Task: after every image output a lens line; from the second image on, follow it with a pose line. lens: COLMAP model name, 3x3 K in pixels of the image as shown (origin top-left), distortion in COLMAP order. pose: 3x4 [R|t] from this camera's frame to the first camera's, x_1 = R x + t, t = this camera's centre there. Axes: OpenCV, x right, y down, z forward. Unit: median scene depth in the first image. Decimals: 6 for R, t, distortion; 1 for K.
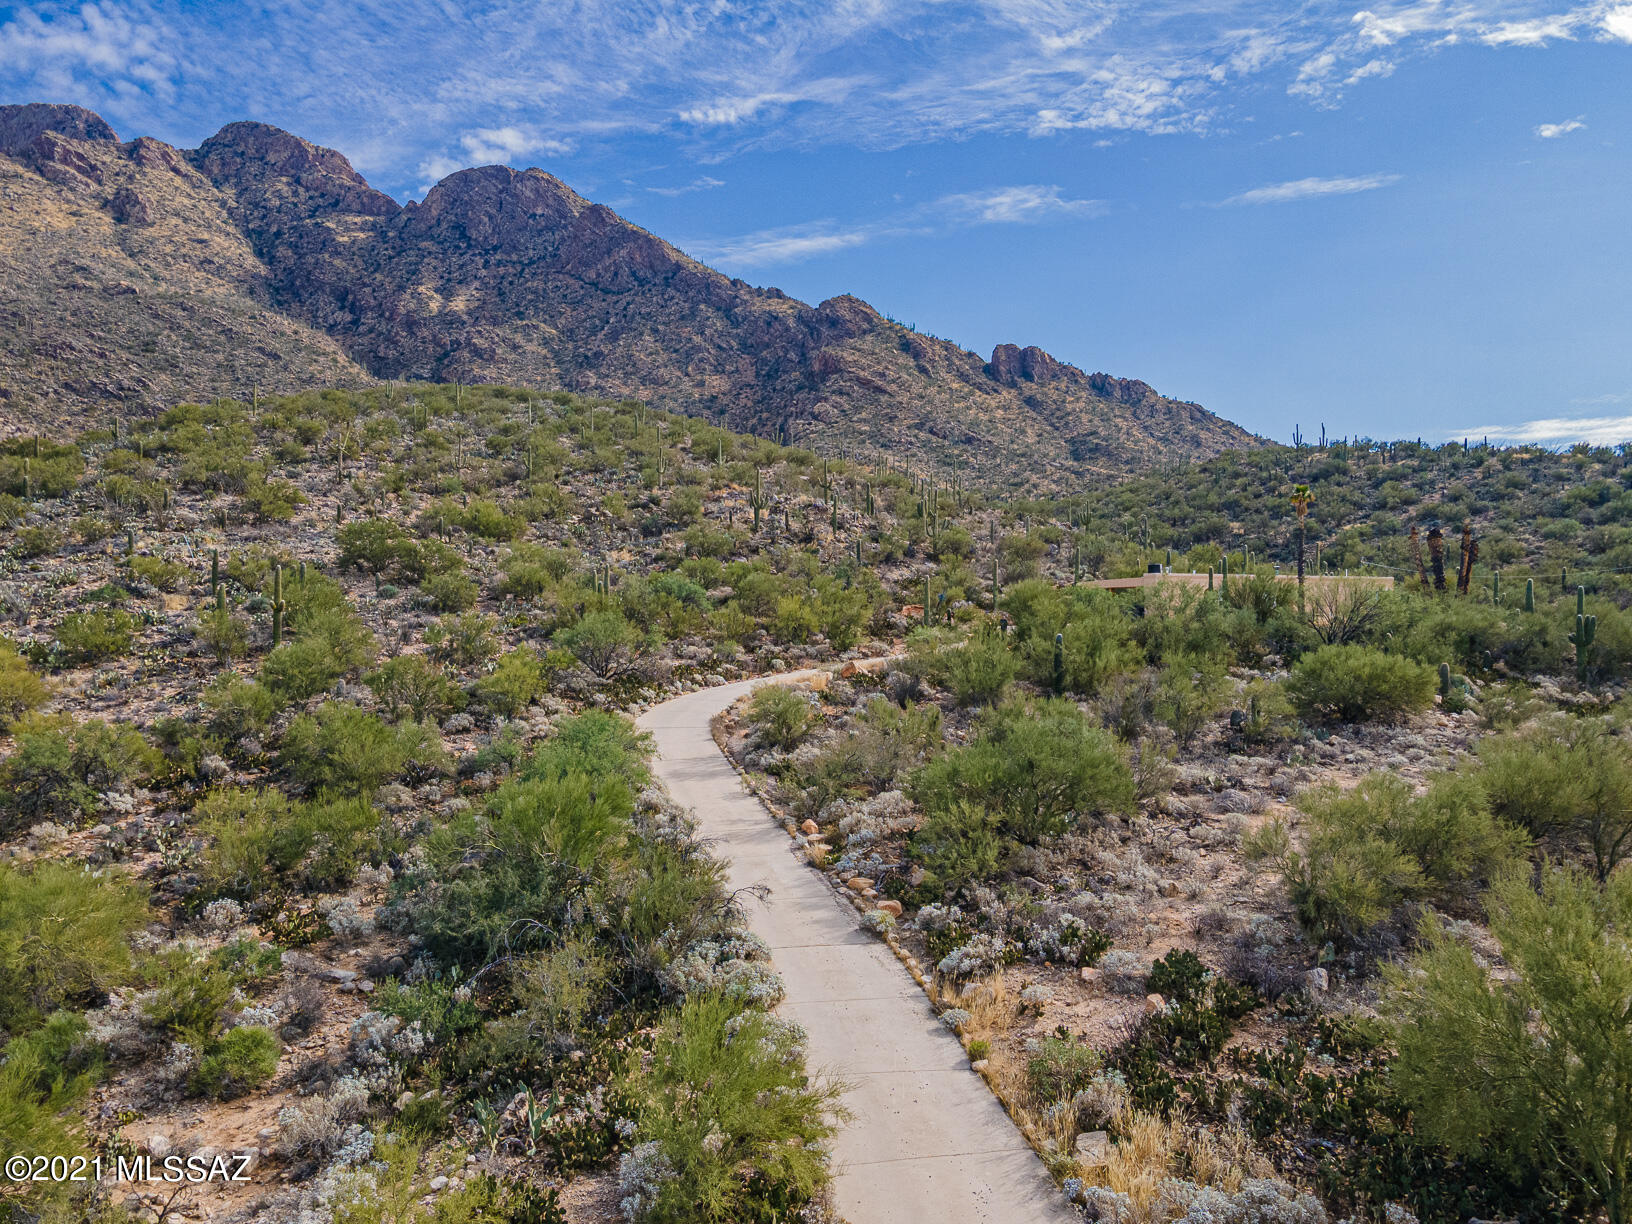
lens RADIAL K [[1197.2, 0, 808.4], [0, 1197.2, 607.6], [0, 0, 1]] dist [0.020302, 0.058258]
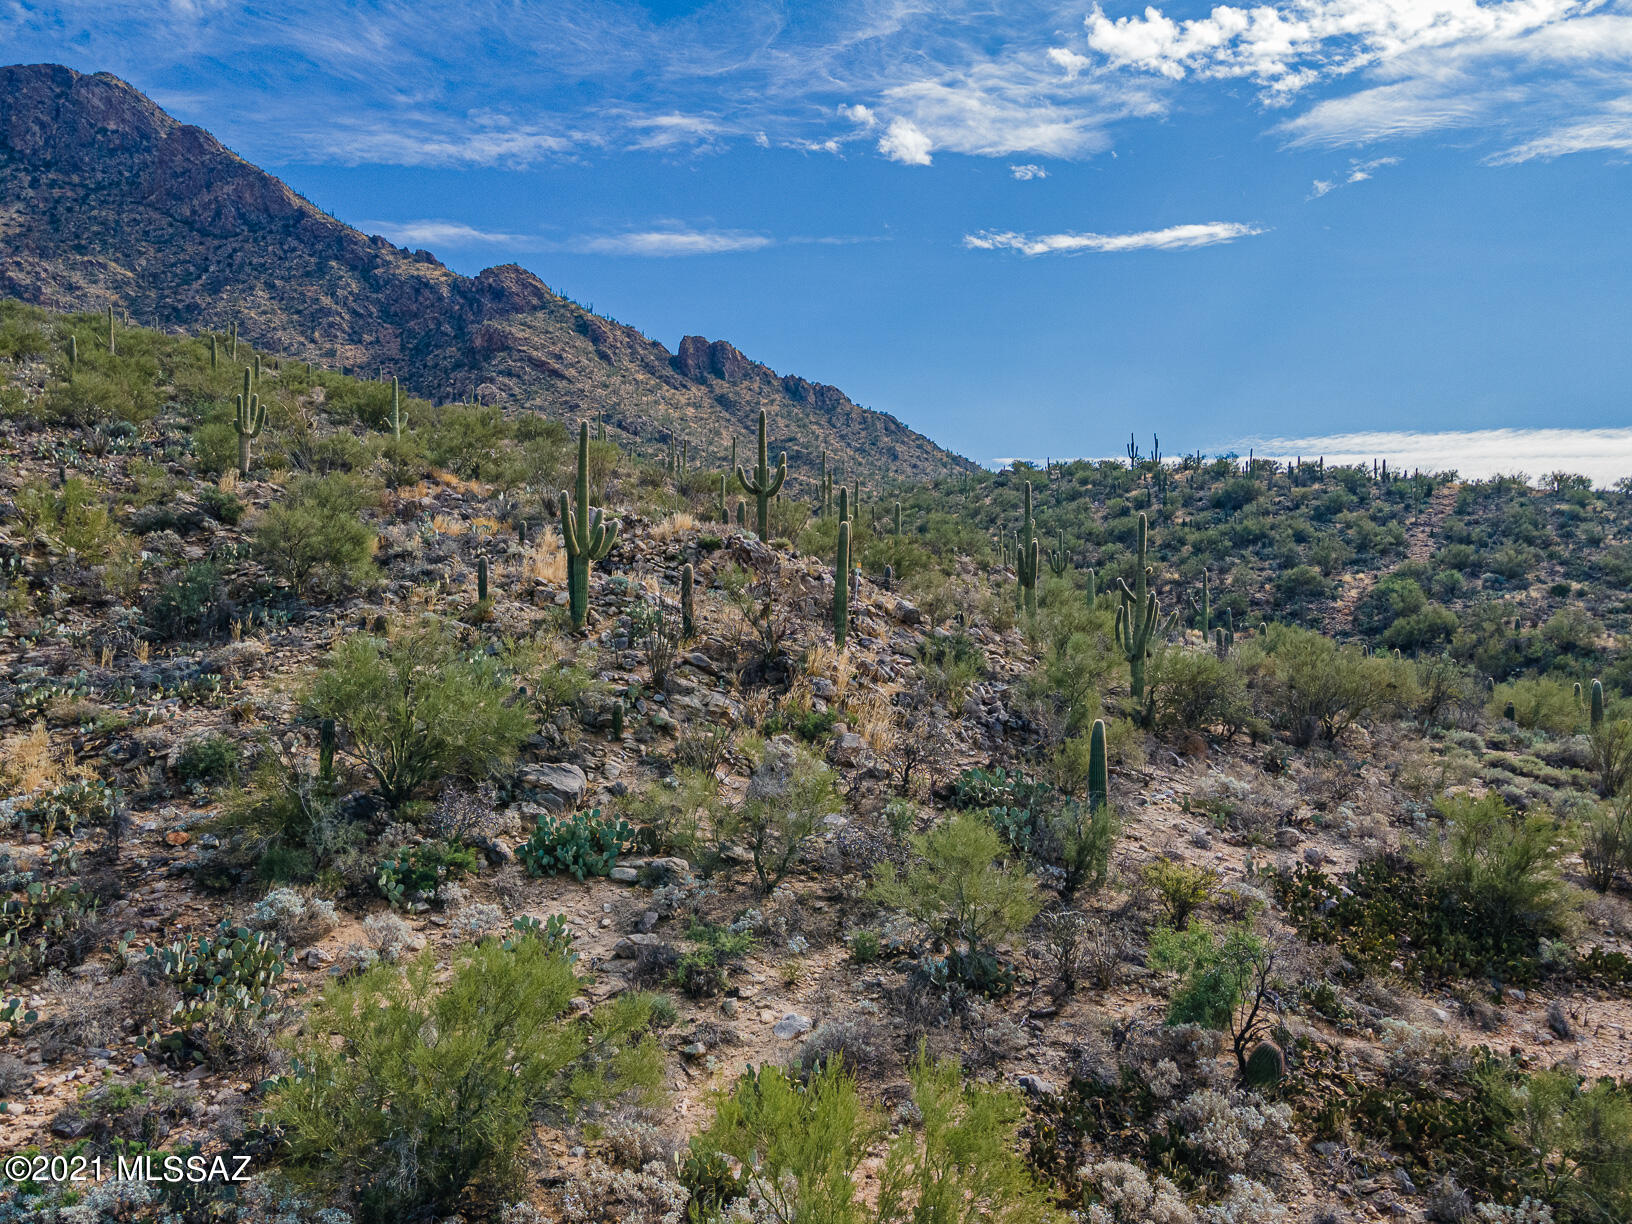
lens RADIAL K [[1197.2, 0, 808.4], [0, 1197.2, 607.6], [0, 0, 1]] dist [0.020302, 0.058258]
pose [[0.957368, 0.013584, 0.288552, -0.011444], [-0.012634, 0.999907, -0.005152, -0.010682], [-0.288595, 0.001287, 0.957450, 0.107207]]
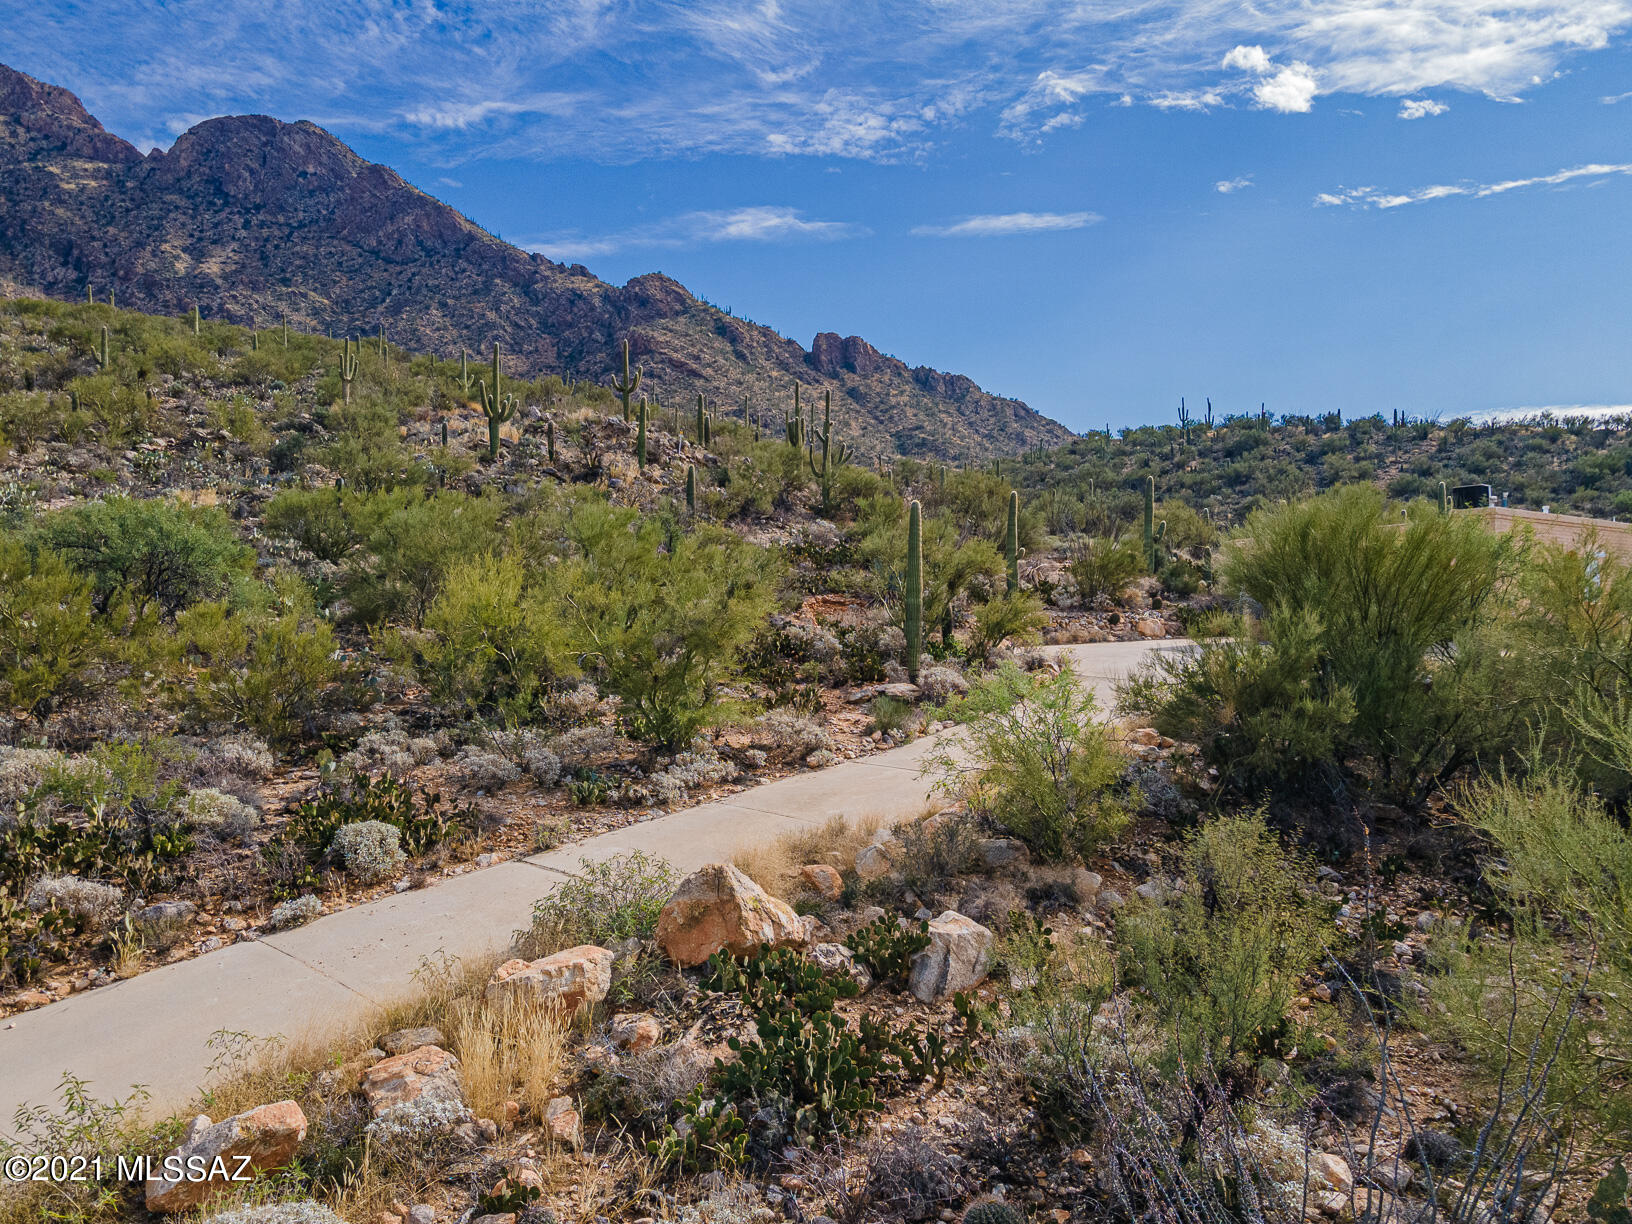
lens RADIAL K [[1197.2, 0, 808.4], [0, 1197.2, 607.6], [0, 0, 1]] dist [0.020302, 0.058258]
pose [[0.987604, 0.000626, 0.156966, 0.001755], [-0.000104, 0.999994, -0.003331, 0.000398], [-0.156967, 0.003273, 0.987598, 0.069061]]
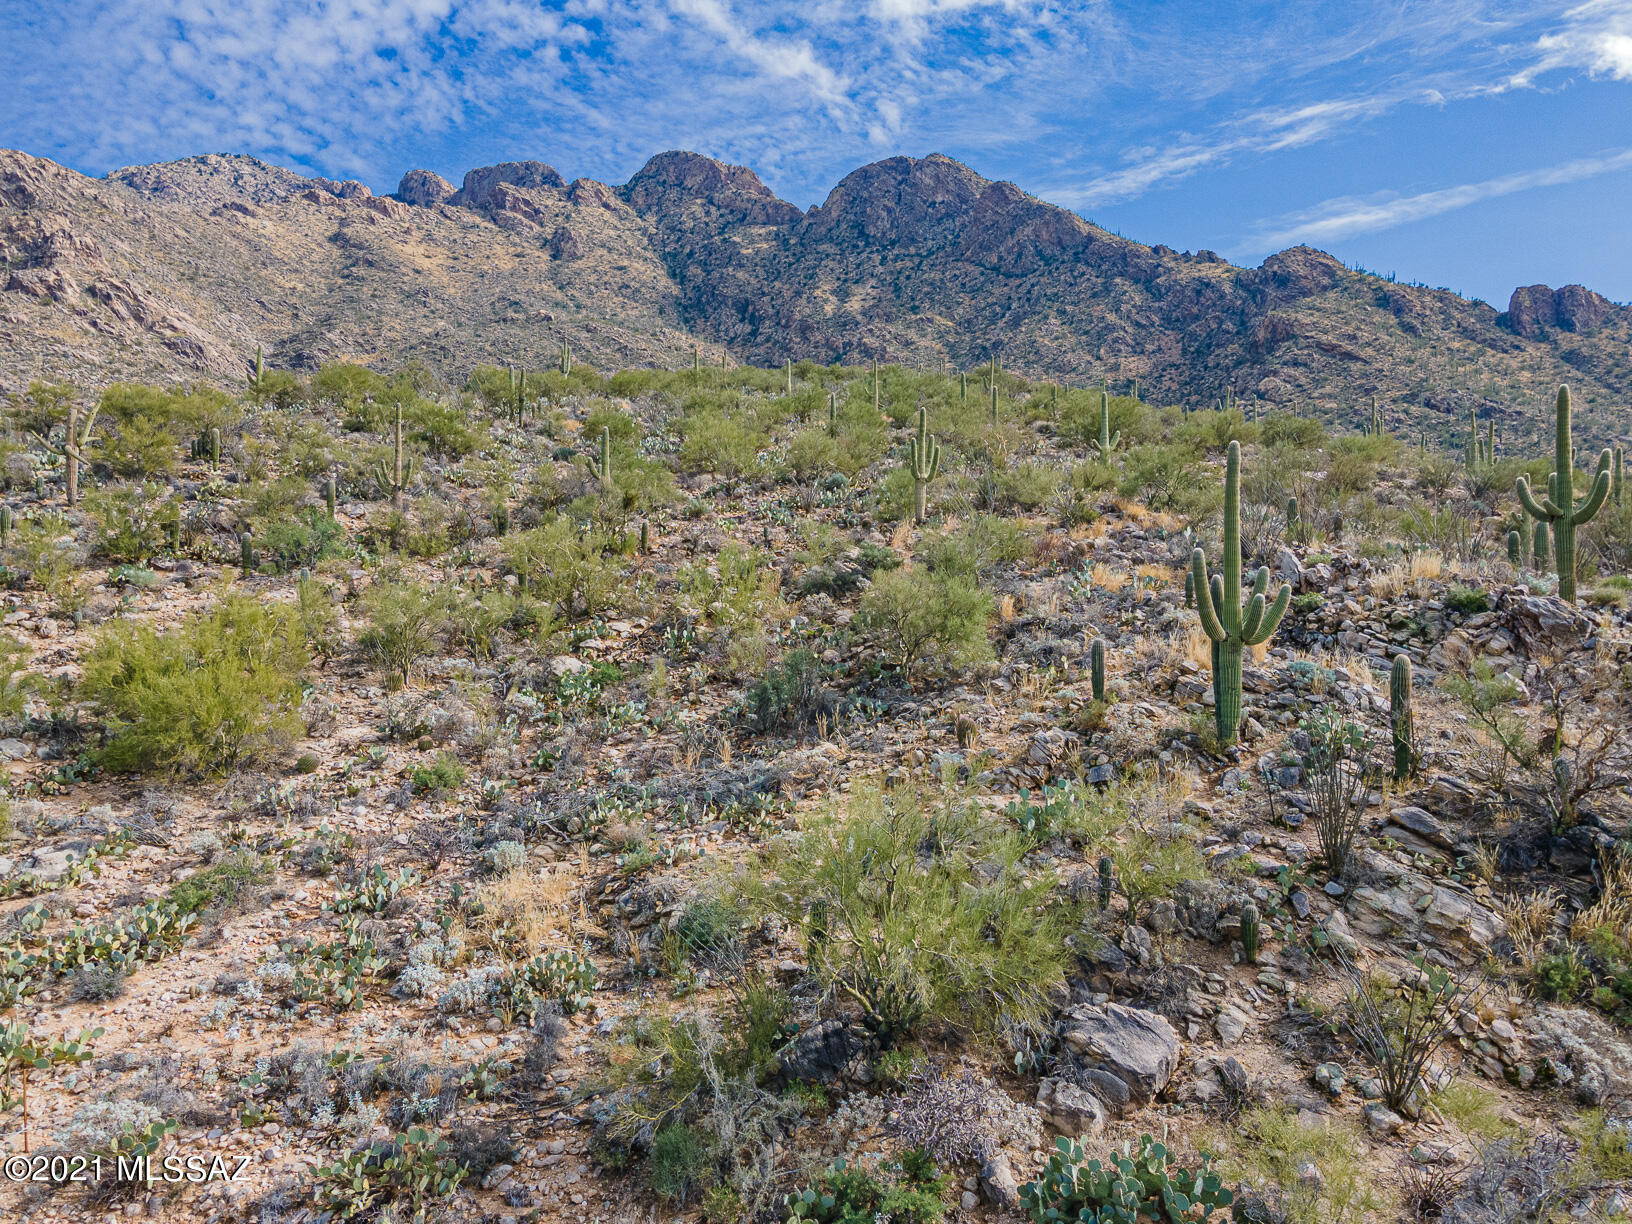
lens RADIAL K [[1198.5, 0, 808.4], [0, 1198.5, 610.7], [0, 0, 1]] dist [0.006368, 0.064112]
pose [[0.941336, 0.000553, -0.337471, -0.006322], [-0.000482, 1.000000, 0.000292, -0.013568], [0.337471, -0.000112, 0.941336, 0.120444]]
